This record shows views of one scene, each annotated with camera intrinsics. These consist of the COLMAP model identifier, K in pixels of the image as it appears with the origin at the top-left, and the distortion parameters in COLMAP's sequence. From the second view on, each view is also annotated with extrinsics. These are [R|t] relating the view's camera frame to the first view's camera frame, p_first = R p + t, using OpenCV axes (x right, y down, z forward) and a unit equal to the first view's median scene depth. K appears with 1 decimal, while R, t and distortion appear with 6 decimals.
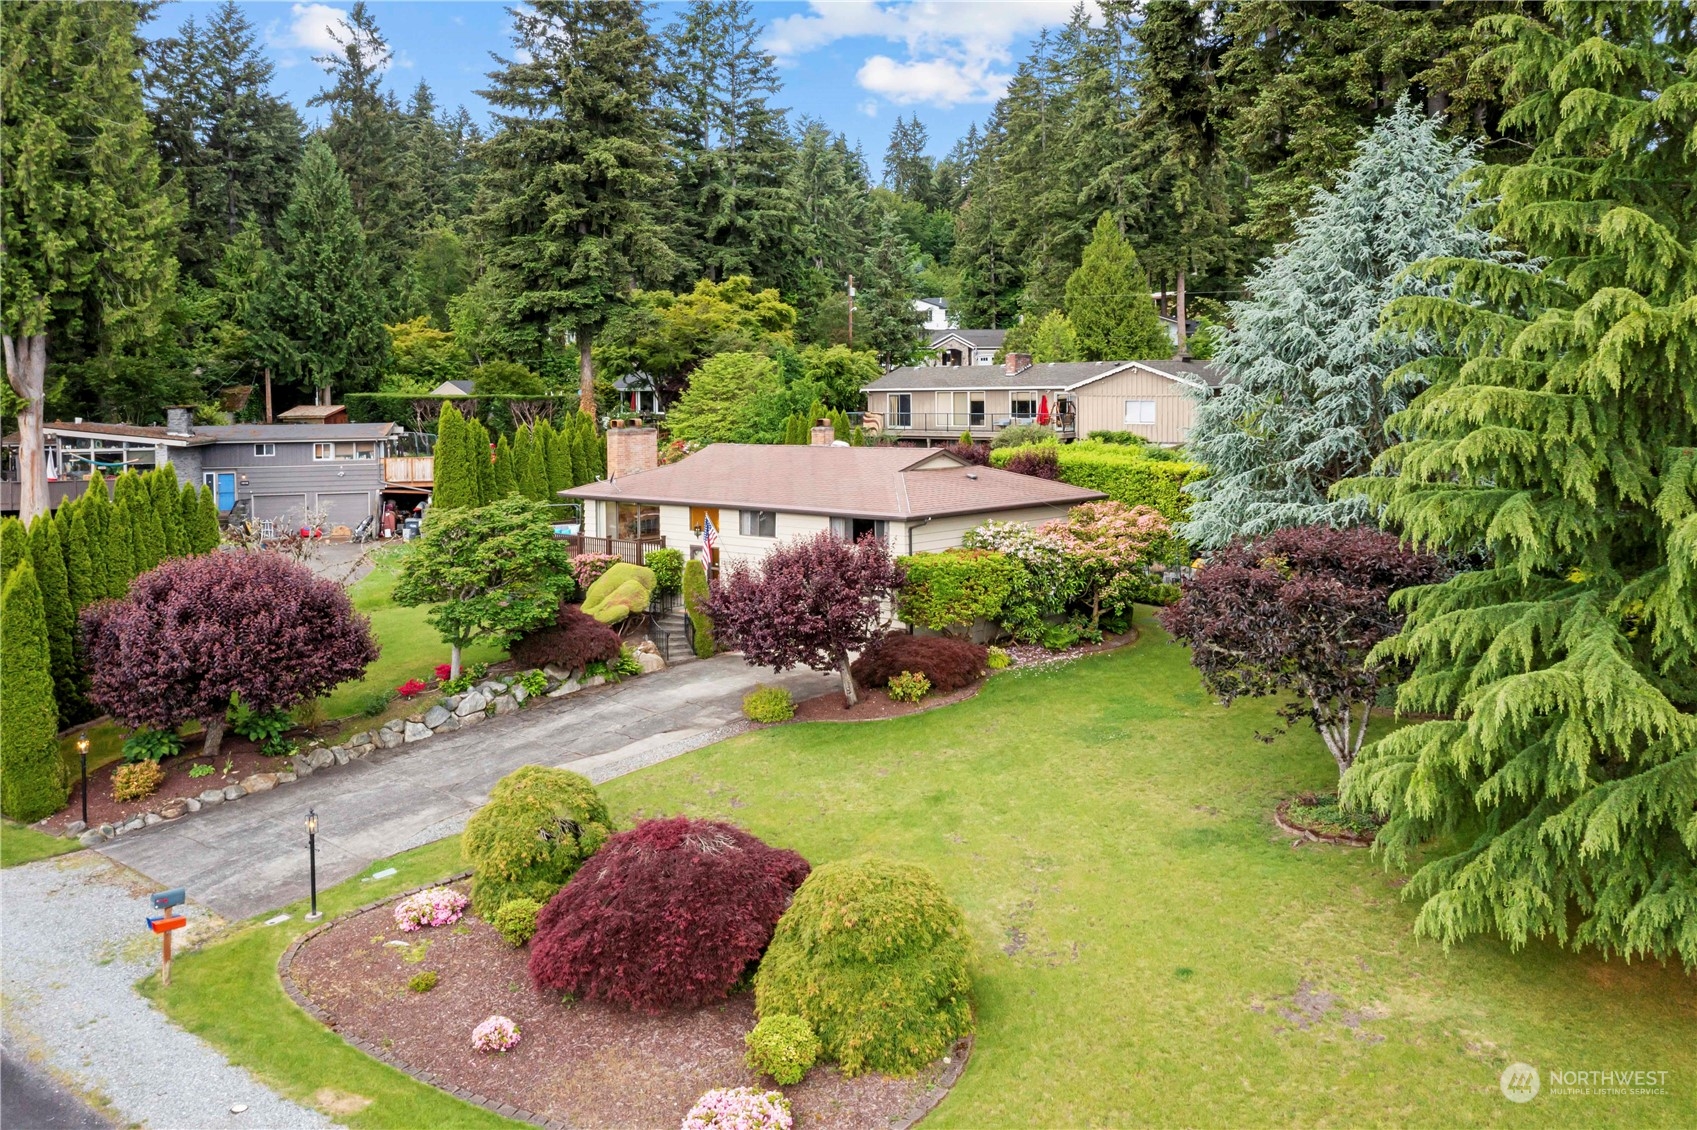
lens RADIAL K [[1415.8, 0, 848.0], [0, 1415.8, 423.9], [0, 0, 1]] dist [0.008914, 0.012973]
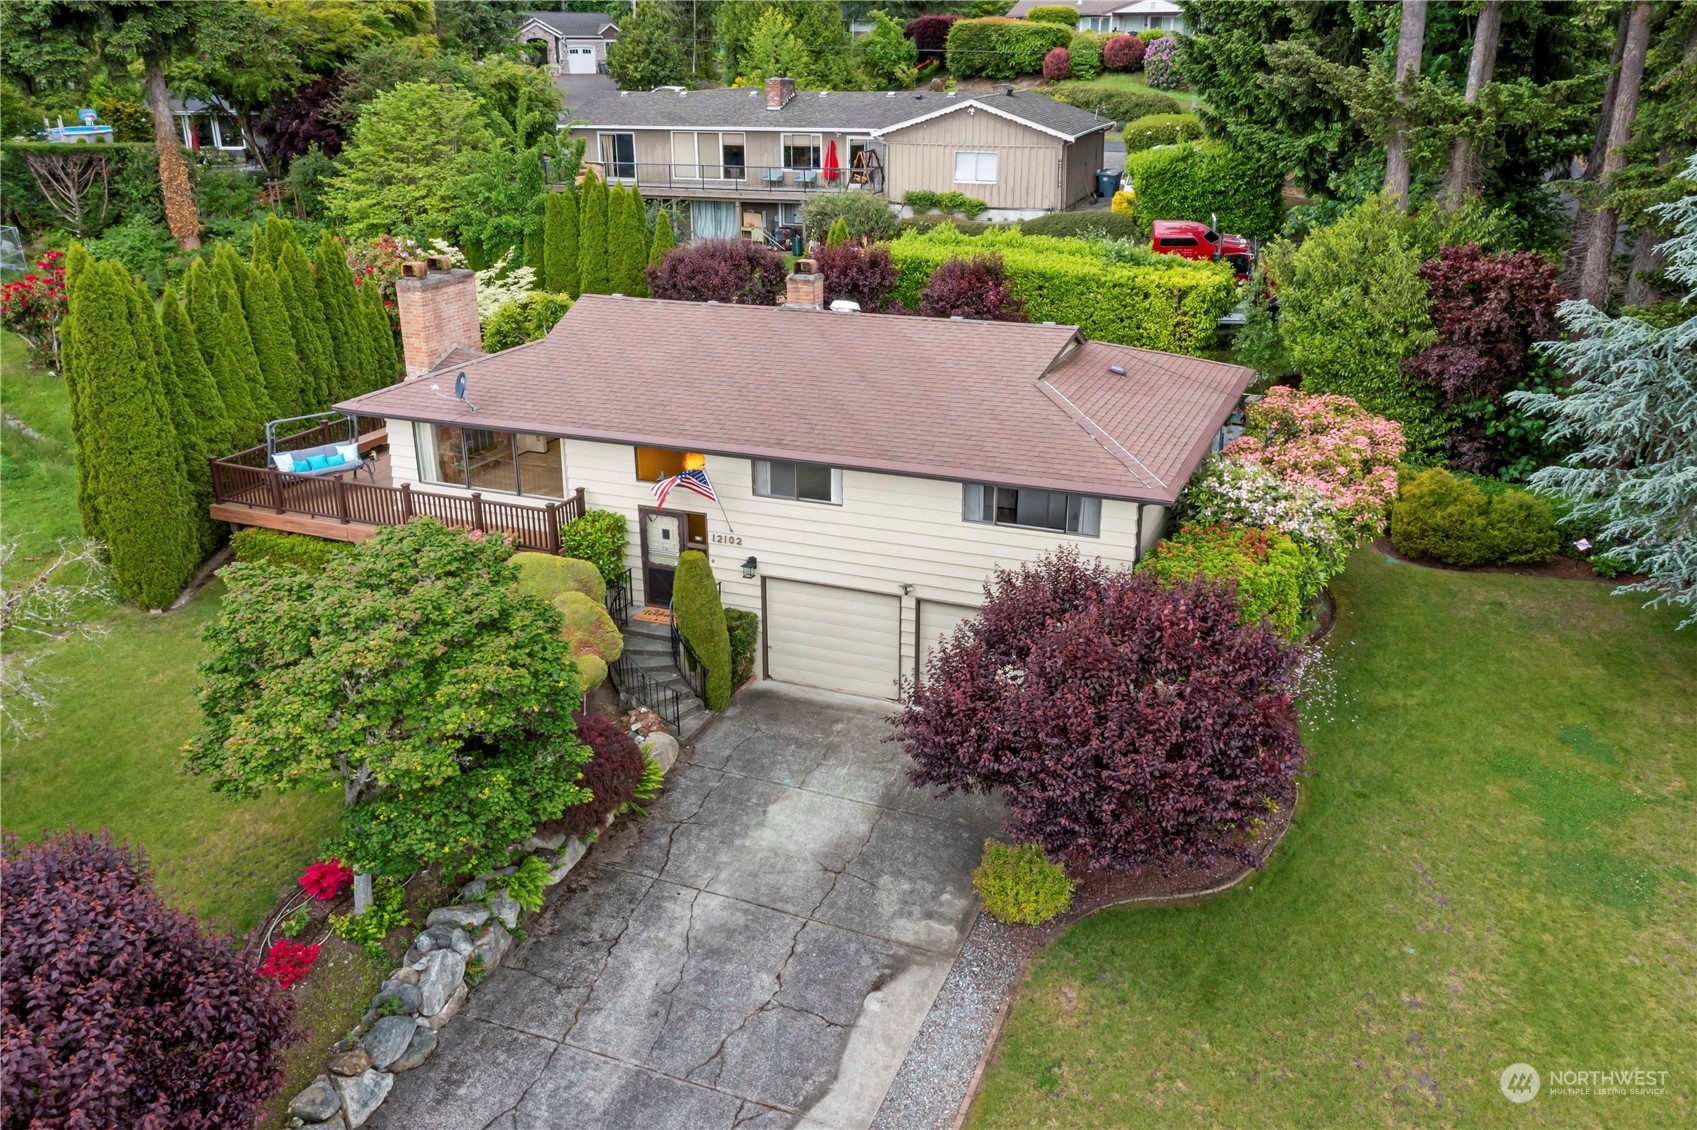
lens RADIAL K [[1358.8, 0, 848.5], [0, 1358.8, 565.0], [0, 0, 1]] dist [0.004212, 0.001054]
pose [[0.929943, -0.122291, 0.346772, -0.191206], [0.001987, 0.944732, 0.327836, -0.061879], [-0.367698, -0.304180, 0.878790, 0.395128]]
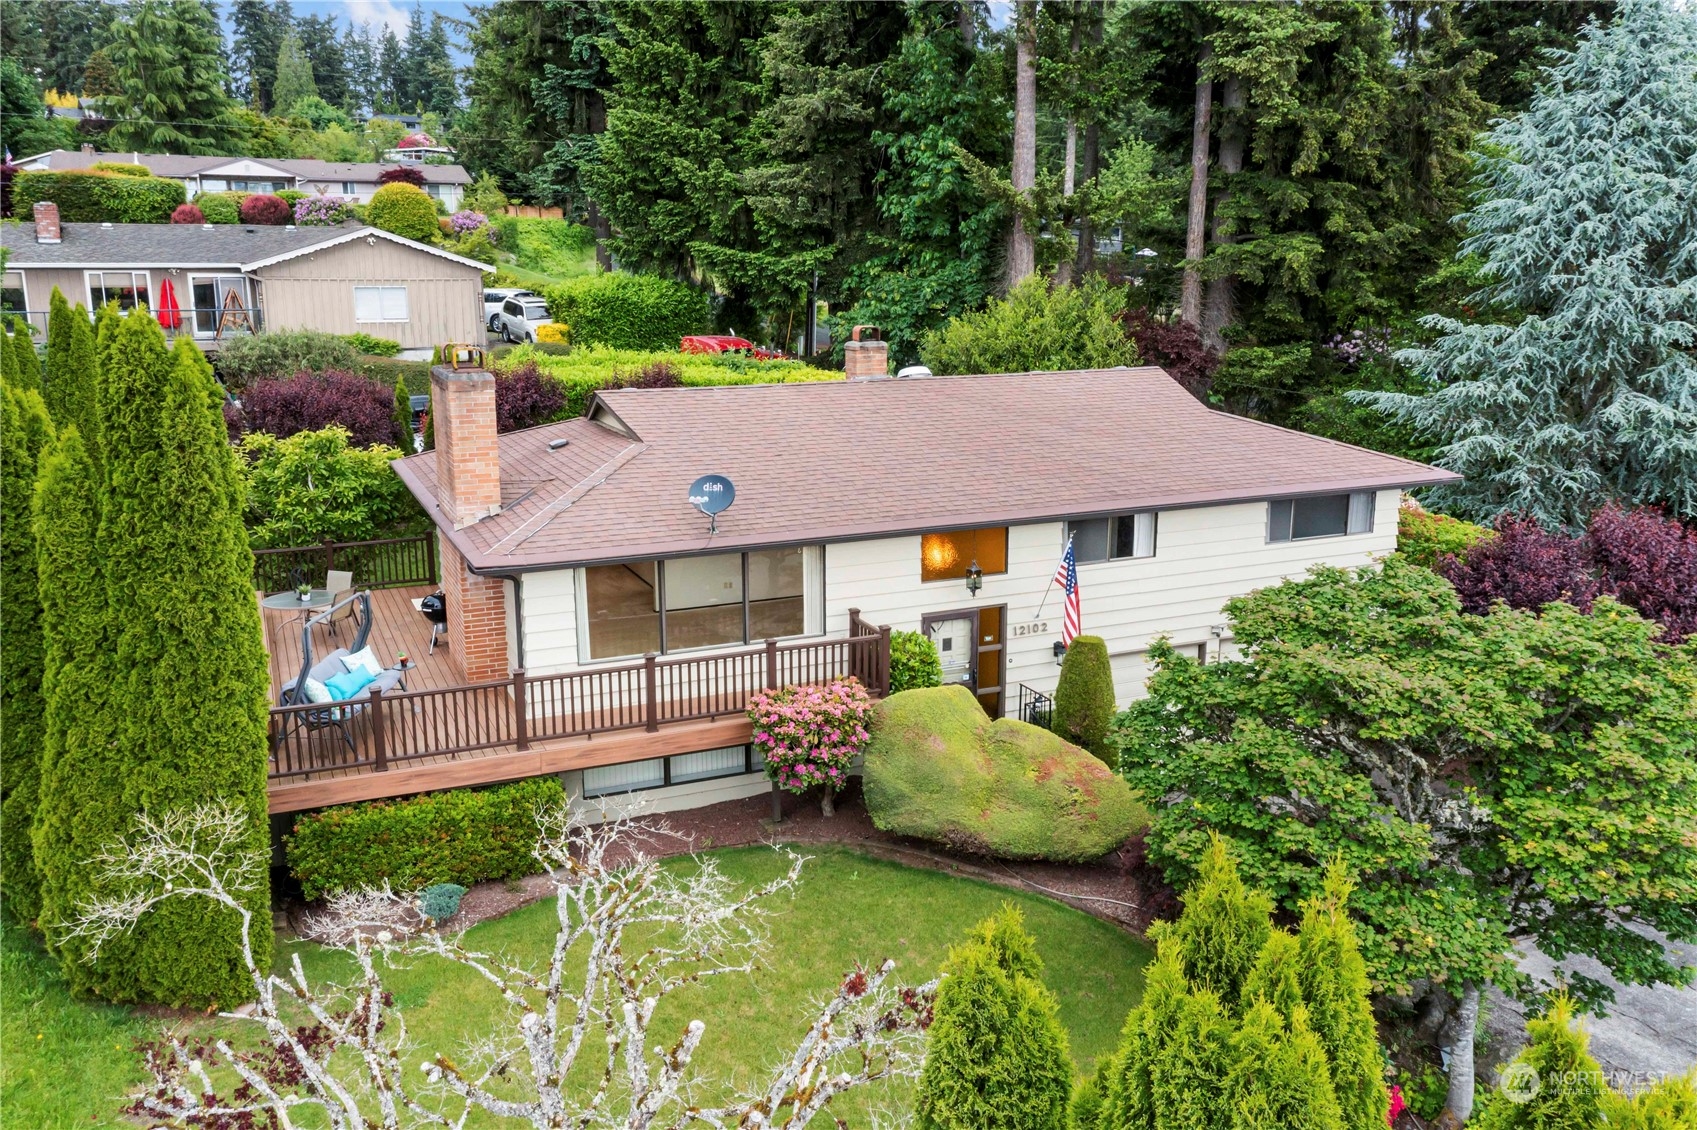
lens RADIAL K [[1358.8, 0, 848.5], [0, 1358.8, 565.0], [0, 0, 1]] dist [0.004212, 0.001054]
pose [[0.360409, -0.189570, 0.913328, -0.431814], [0.017467, 0.980331, 0.196585, -0.013249], [-0.932631, -0.054898, 0.356631, 0.727620]]
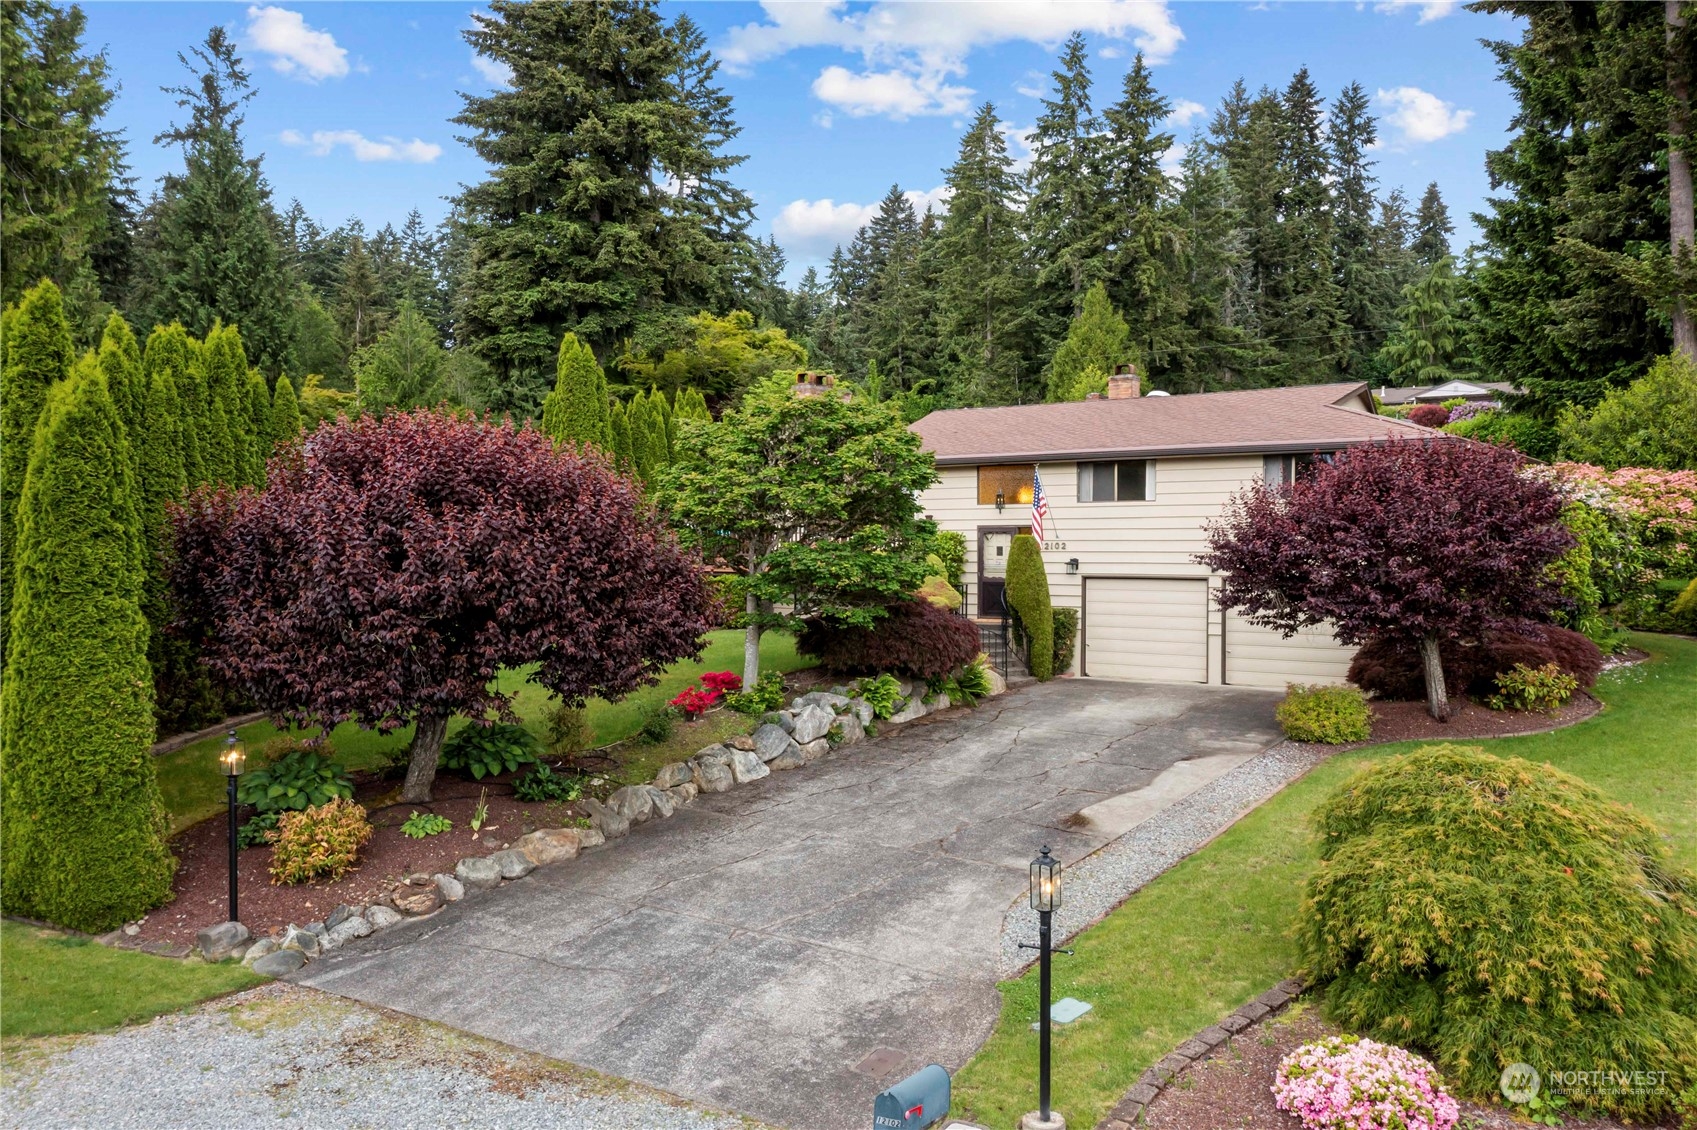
lens RADIAL K [[1366.9, 0, 848.5], [0, 1366.9, 565.0], [0, 0, 1]] dist [0.006021, 0.004247]
pose [[0.988116, 0.010299, 0.153367, -0.230048], [-0.008793, 0.999906, -0.010493, 0.093778], [-0.153460, 0.009020, 0.988114, 0.300505]]
